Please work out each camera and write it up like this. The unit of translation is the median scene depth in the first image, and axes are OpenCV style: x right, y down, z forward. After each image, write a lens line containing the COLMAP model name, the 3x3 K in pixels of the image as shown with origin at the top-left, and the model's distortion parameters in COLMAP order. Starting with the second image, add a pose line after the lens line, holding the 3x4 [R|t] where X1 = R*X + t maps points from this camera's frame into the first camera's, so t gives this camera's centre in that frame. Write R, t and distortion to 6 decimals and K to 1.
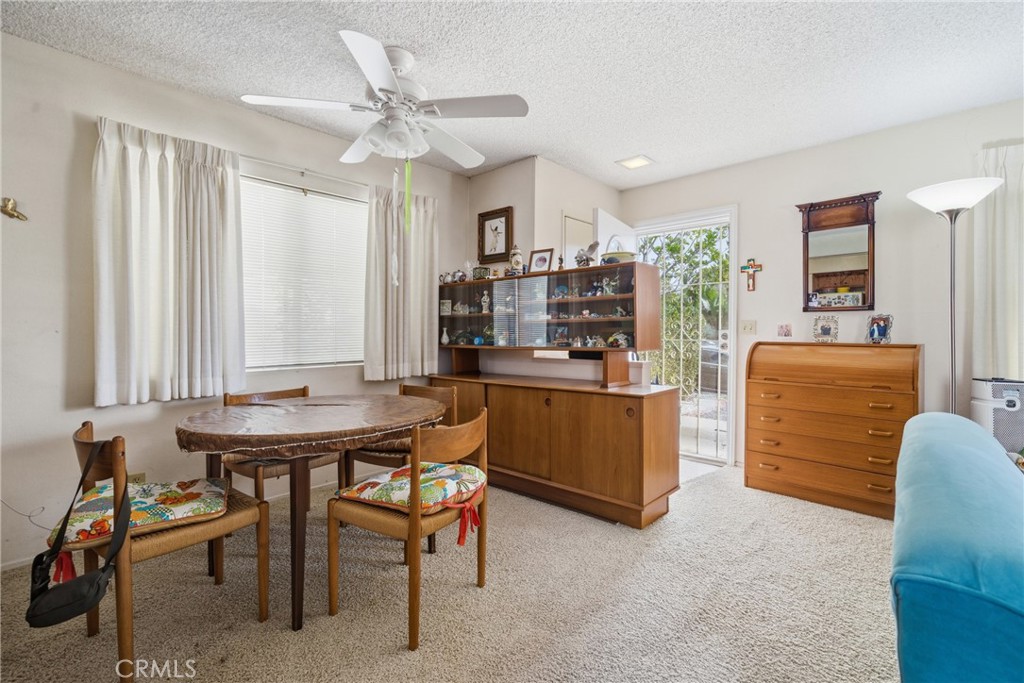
lens RADIAL K [[445.3, 0, 513.2], [0, 445.3, 336.5], [0, 0, 1]] dist [-0.003711, 0.000334]
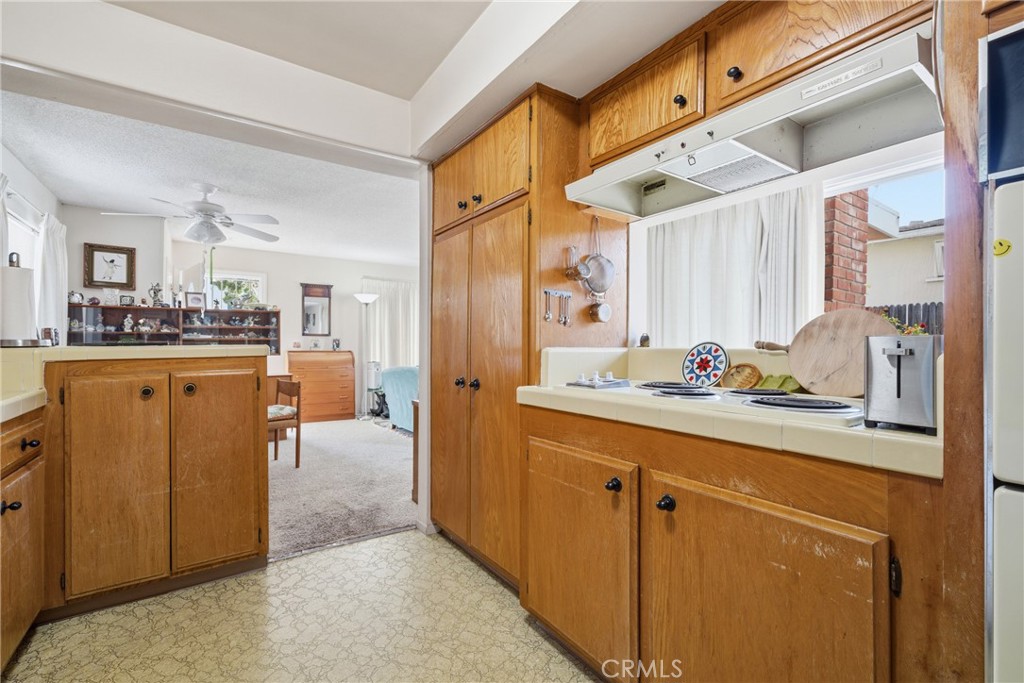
lens RADIAL K [[445.3, 0, 513.1], [0, 445.3, 344.1], [0, 0, 1]] dist [-0.003711, 0.000334]
pose [[0.208150, 0.000059, 0.978097, -1.139950], [0.010337, 0.999944, -0.002261, -0.002333], [-0.978042, 0.010581, 0.208138, -0.366820]]
